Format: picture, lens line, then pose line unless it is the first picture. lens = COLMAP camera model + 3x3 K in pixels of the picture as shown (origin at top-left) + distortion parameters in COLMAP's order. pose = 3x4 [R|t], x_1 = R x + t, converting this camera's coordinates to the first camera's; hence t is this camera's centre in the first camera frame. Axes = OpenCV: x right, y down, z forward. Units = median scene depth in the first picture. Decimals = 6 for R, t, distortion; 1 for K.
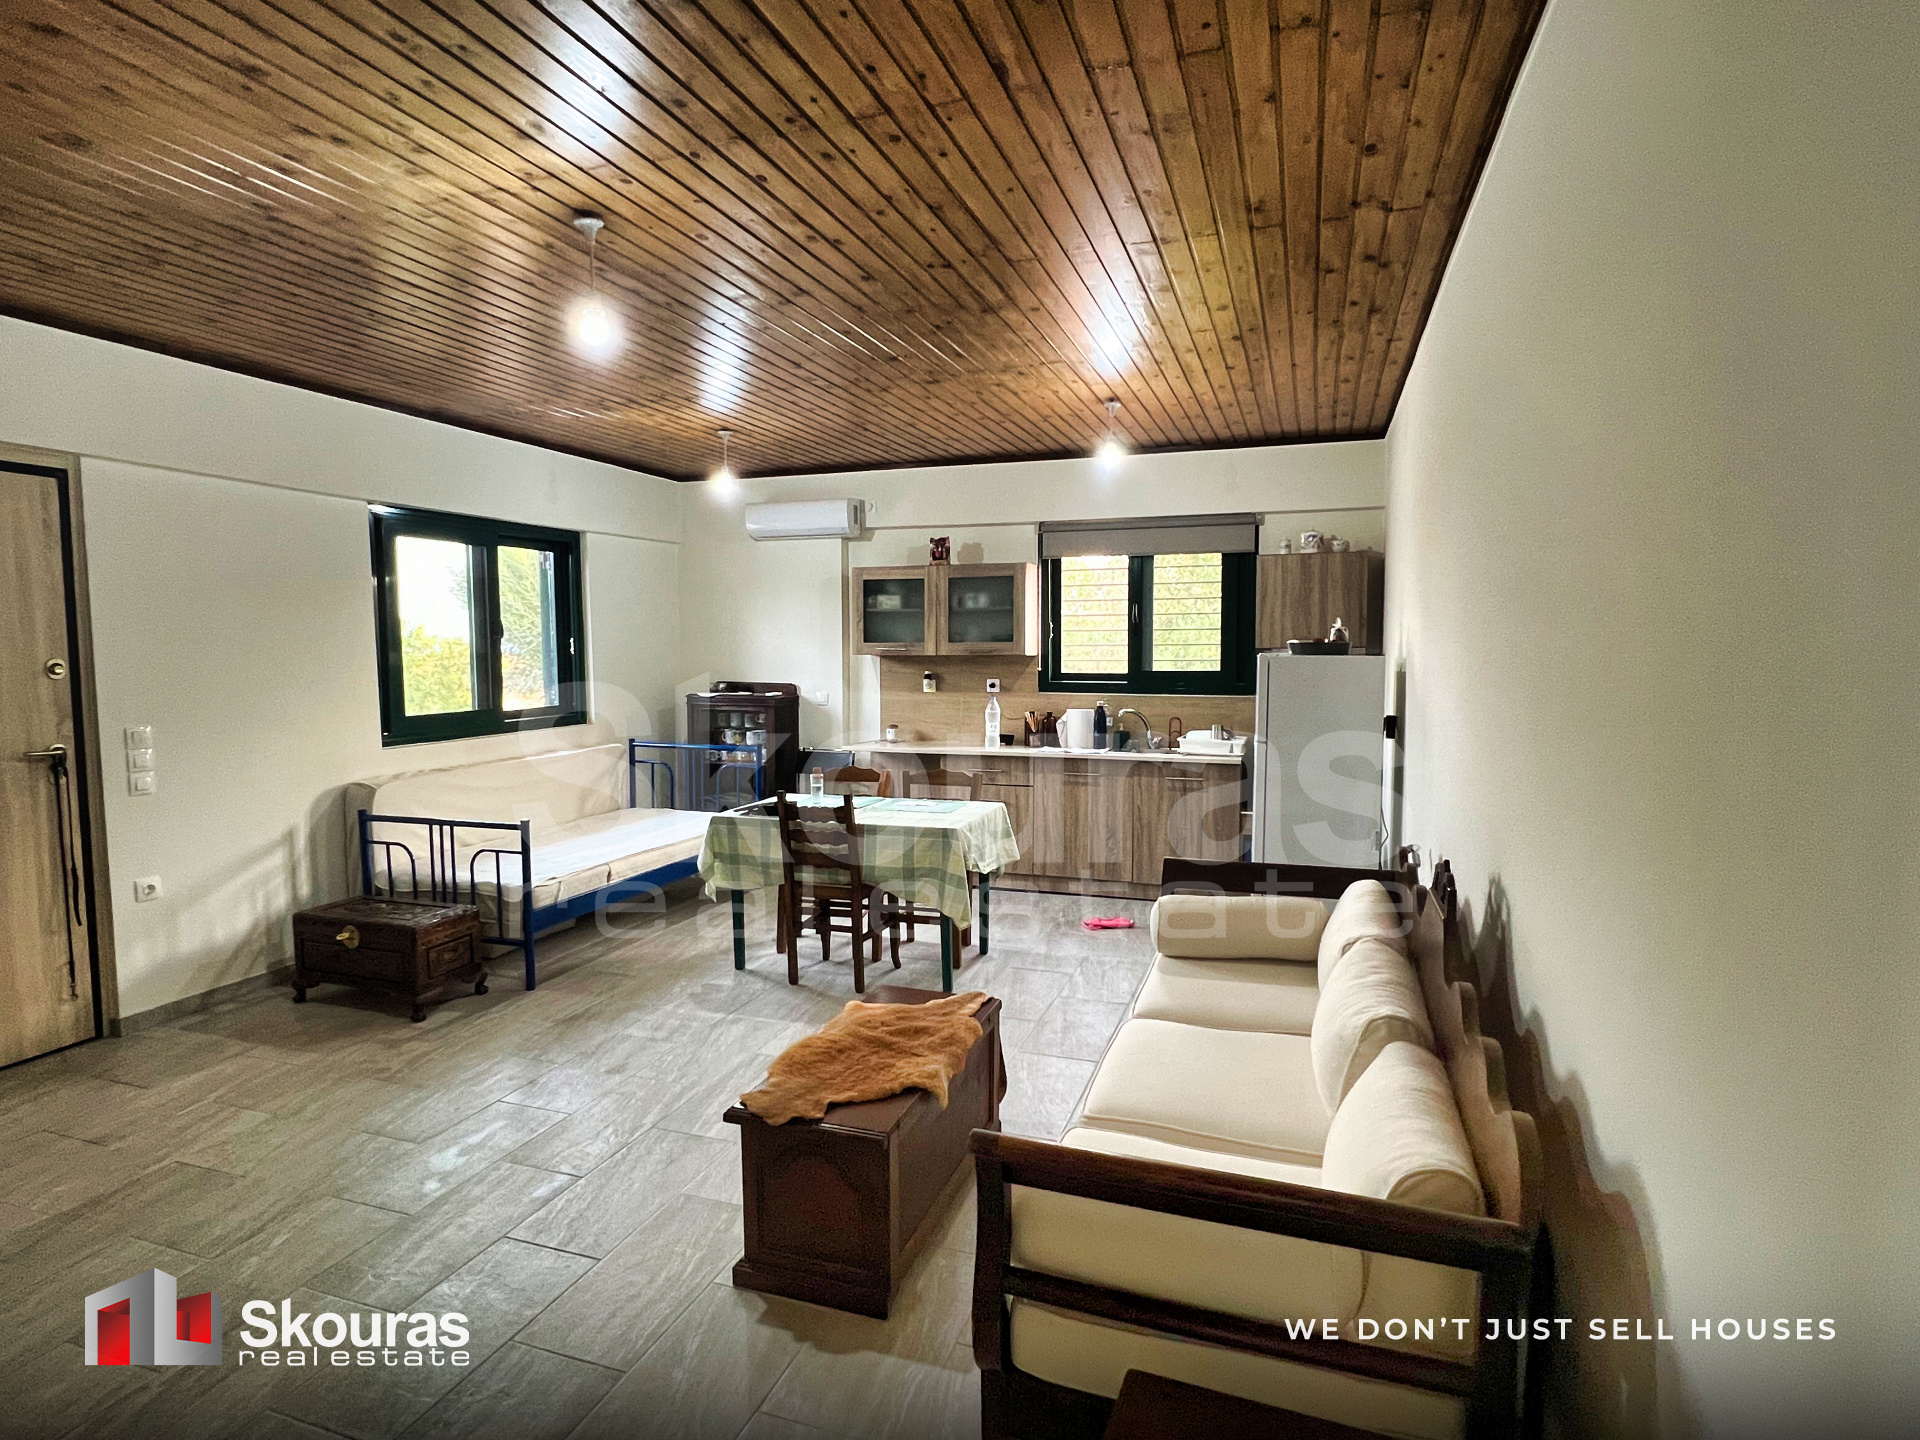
lens RADIAL K [[996.6, 0, 957.5], [0, 996.6, 718.7], [0, 0, 1]] dist [-0.002331, 0.000842]
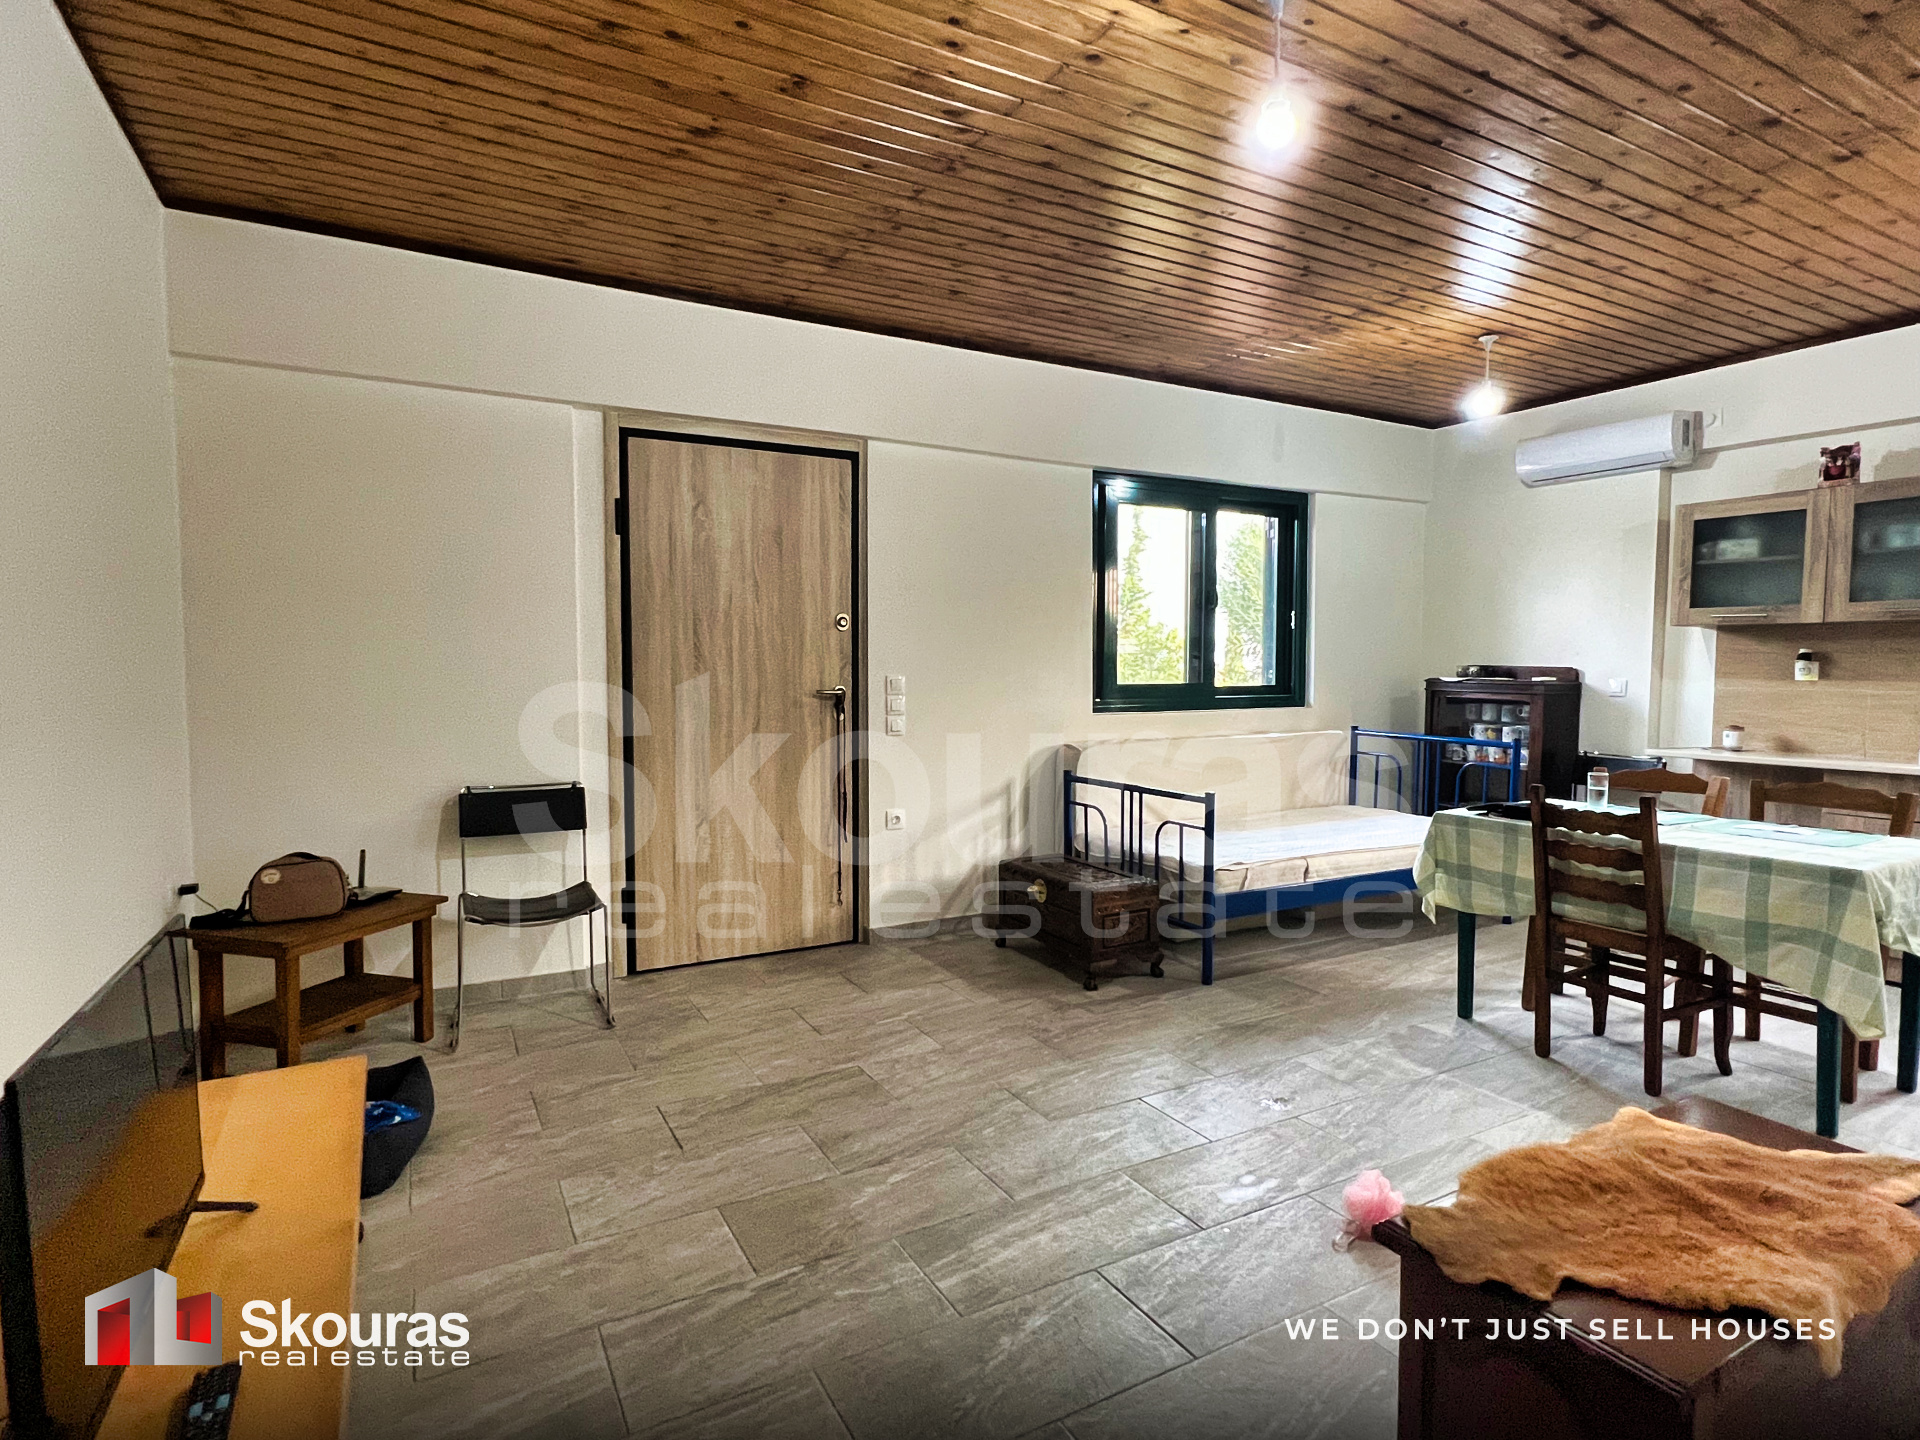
lens RADIAL K [[996.6, 0, 957.5], [0, 996.6, 718.7], [0, 0, 1]] dist [-0.002331, 0.000842]
pose [[0.746497, 0.042277, -0.664044, -0.012289], [-0.054752, 0.998498, 0.002019, 0.042832], [0.663132, 0.034851, 0.747691, 0.166665]]
